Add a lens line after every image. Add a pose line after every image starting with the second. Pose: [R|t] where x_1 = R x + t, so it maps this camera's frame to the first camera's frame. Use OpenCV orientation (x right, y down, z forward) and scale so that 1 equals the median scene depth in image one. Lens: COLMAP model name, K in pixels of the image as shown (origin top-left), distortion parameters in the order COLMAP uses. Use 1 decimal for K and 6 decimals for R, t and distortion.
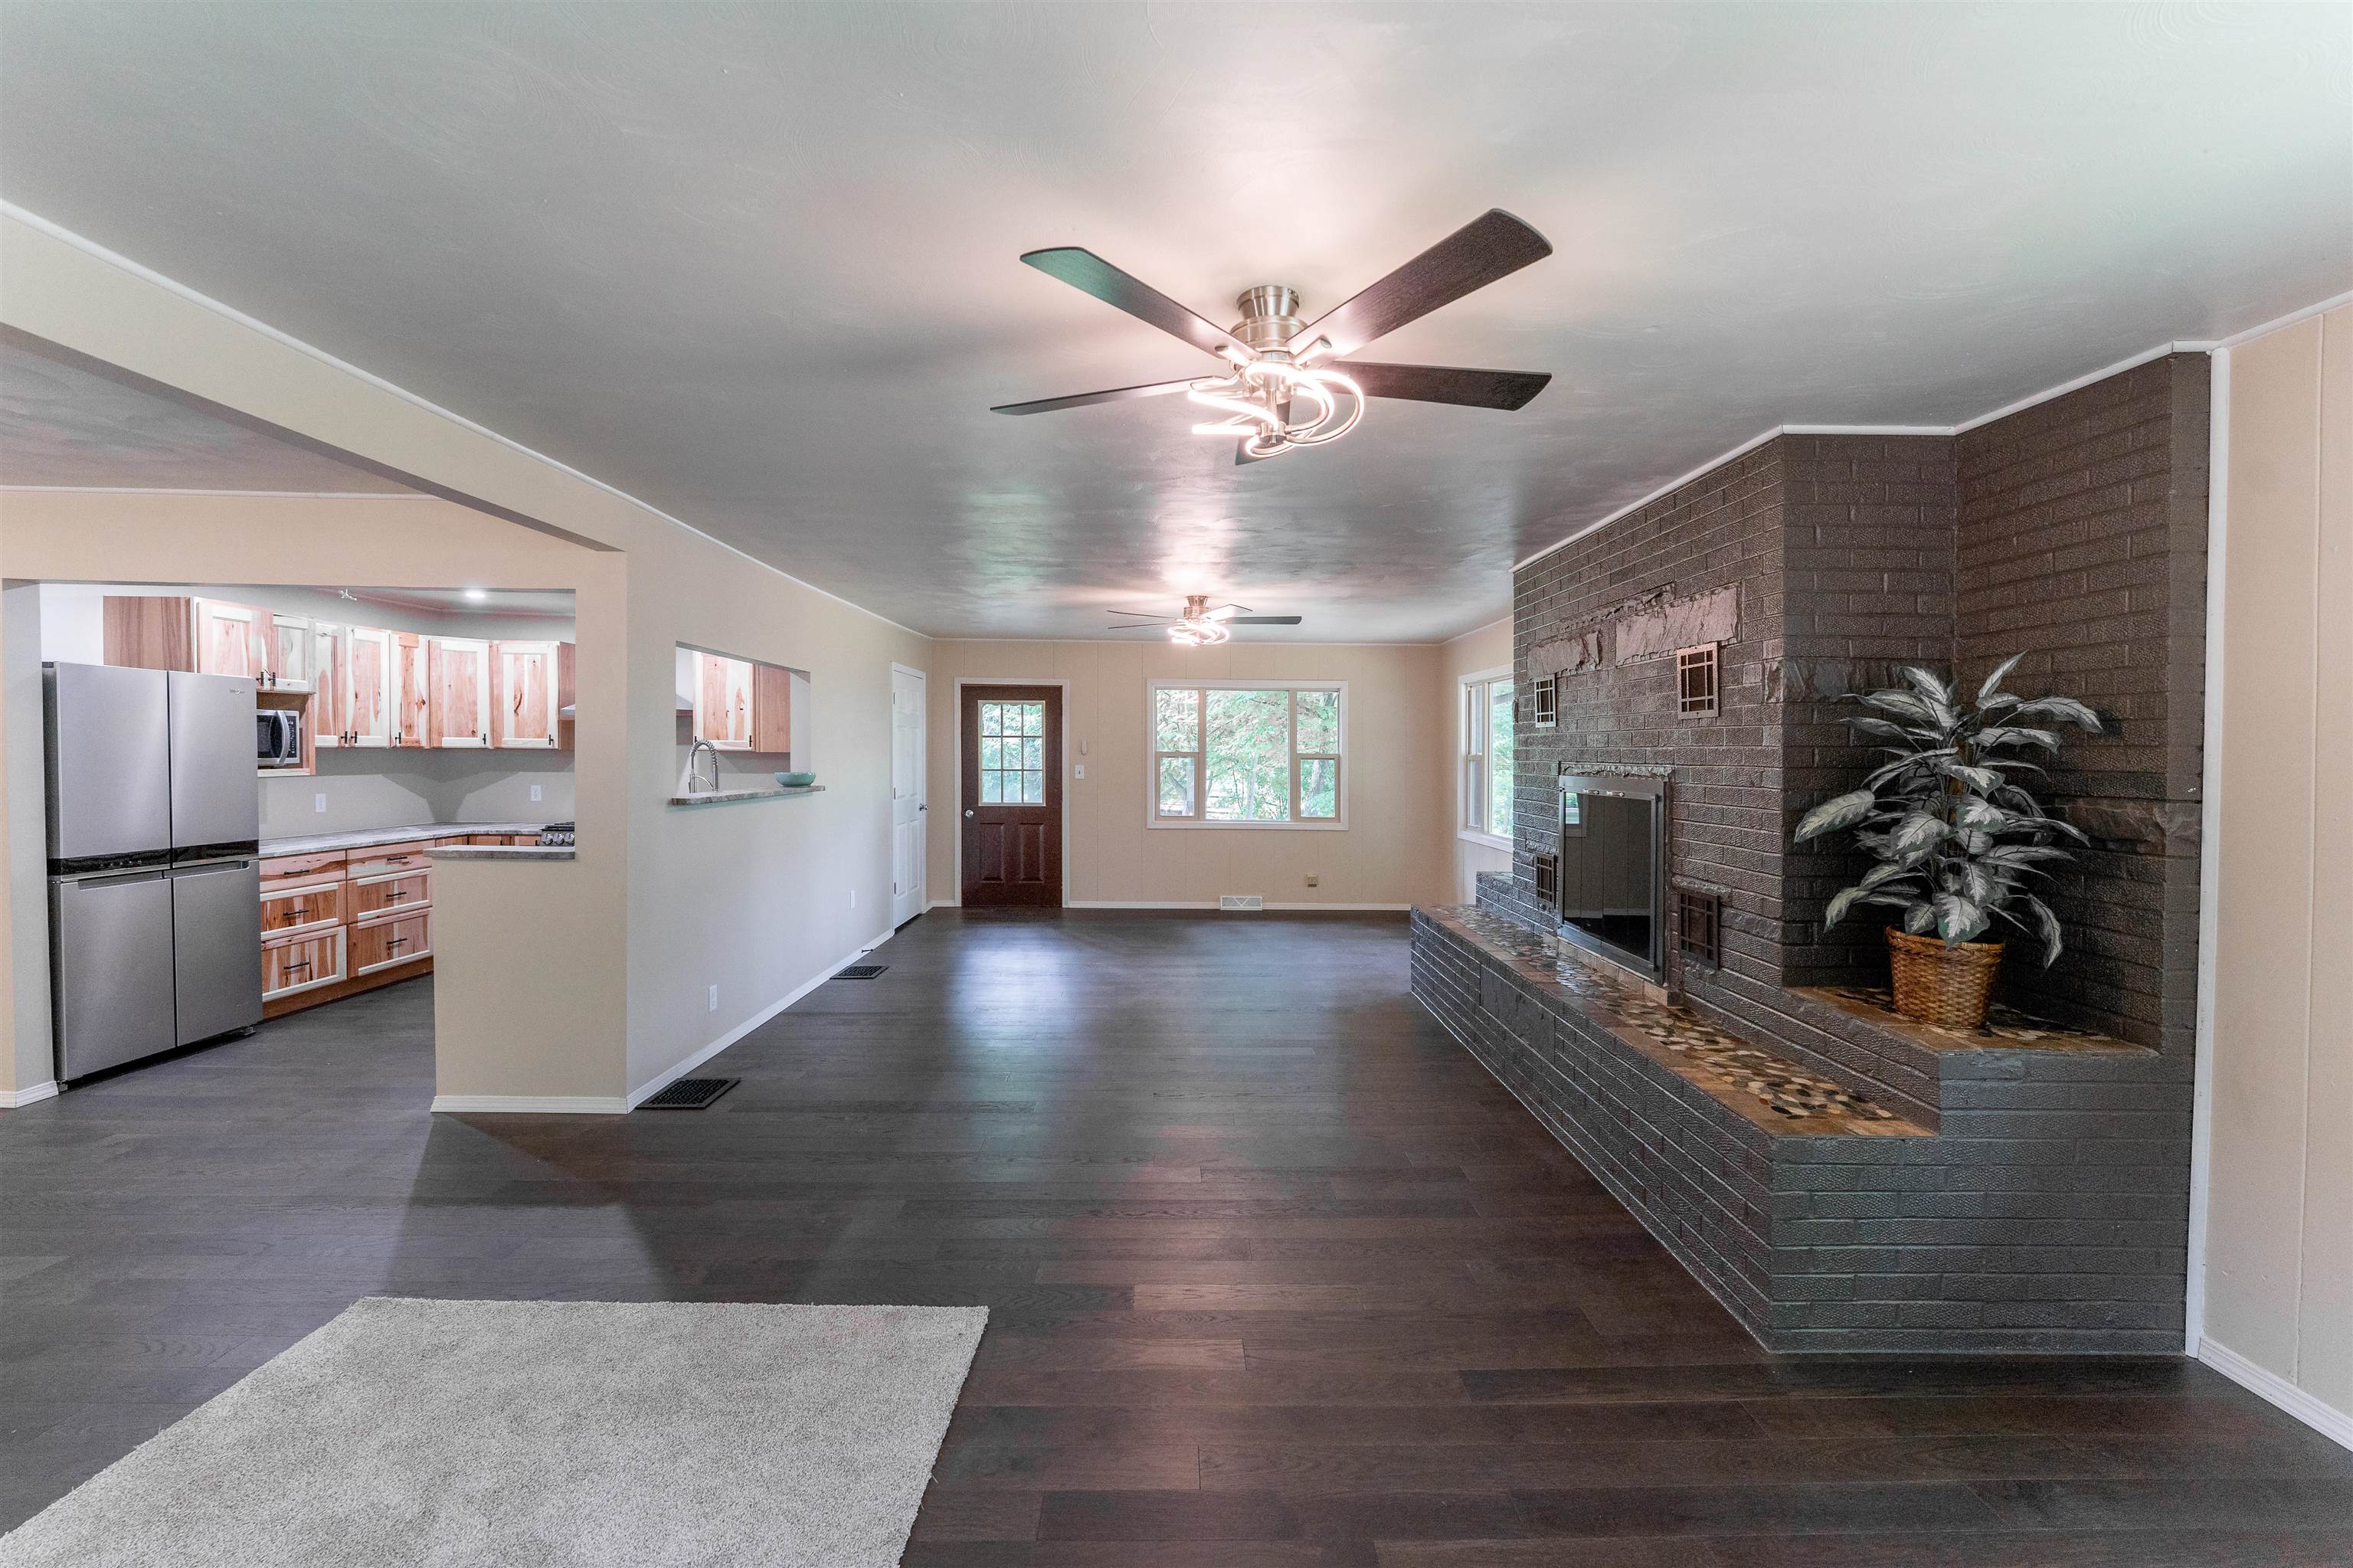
lens RADIAL K [[979.2, 0, 1178.7], [0, 979.2, 770.8], [0, 0, 1]] dist [-0.000751, -0.000124]
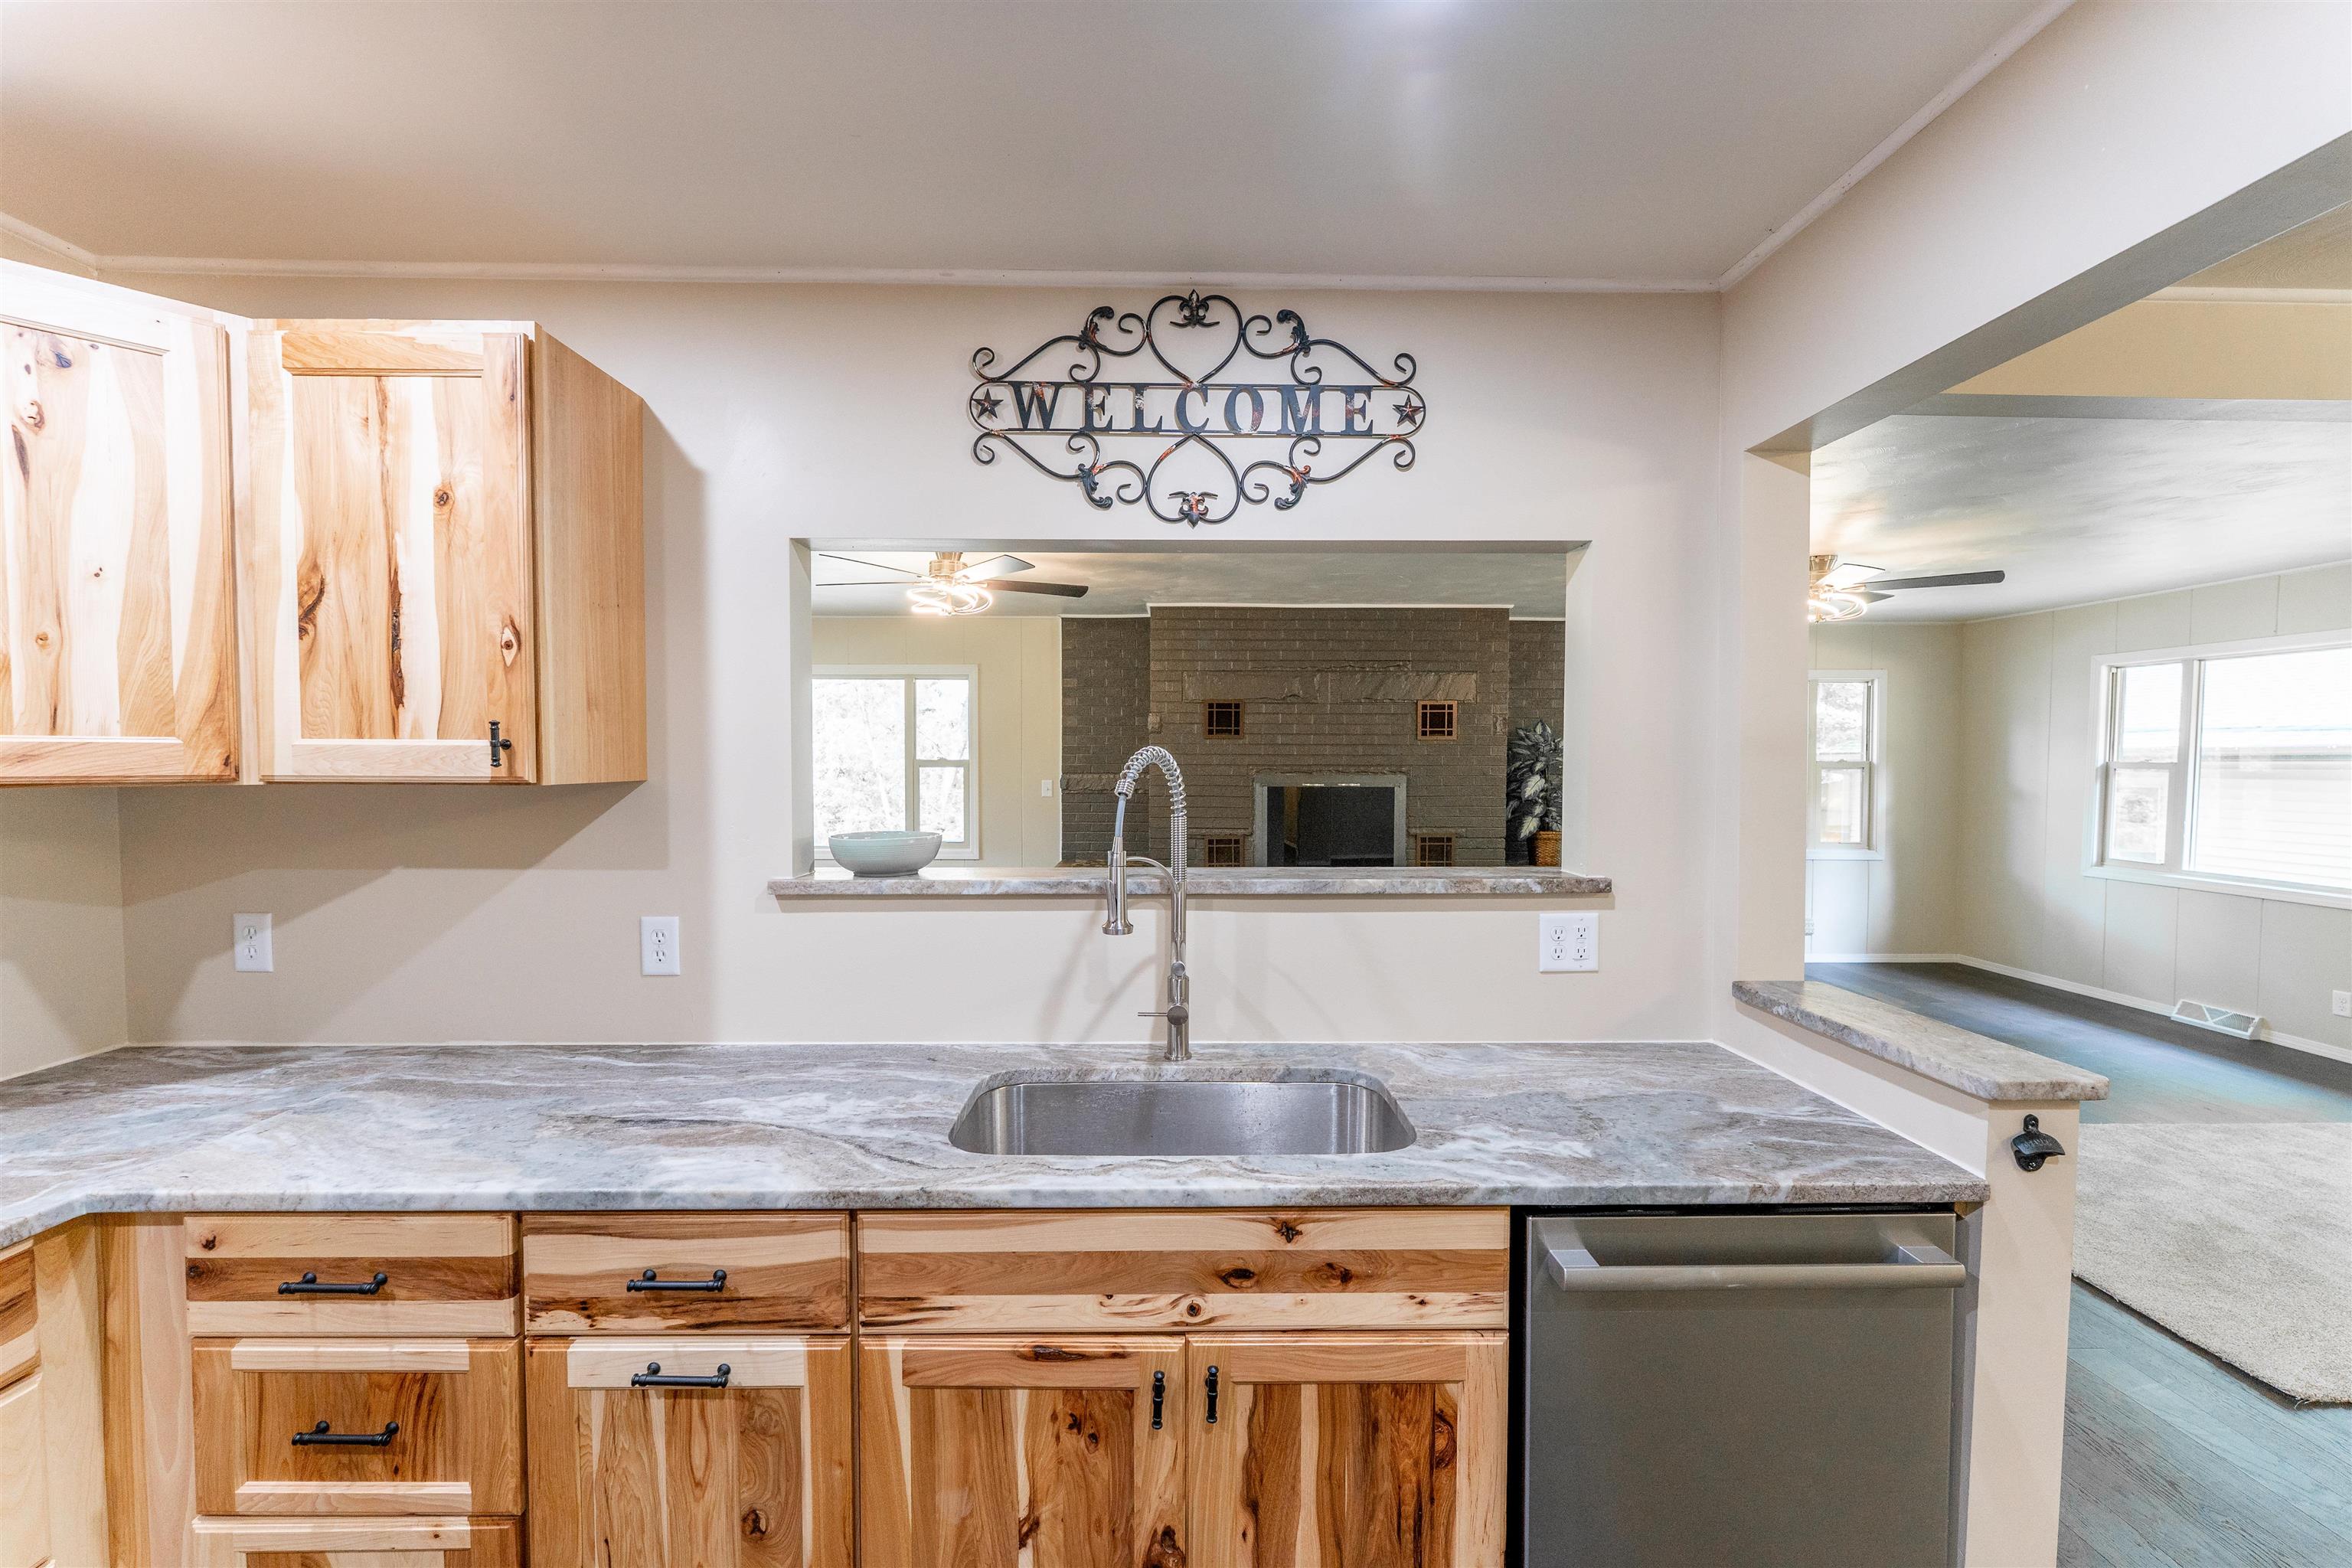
lens RADIAL K [[941.7, 0, 1172.4], [0, 941.7, 788.2], [0, 0, 1]] dist [-0.000071, -0.000030]
pose [[0.000623, -0.043156, 0.999068, -0.636224], [0.016778, 0.998928, 0.043140, -0.024867], [-0.999859, 0.016735, 0.001347, 0.771017]]
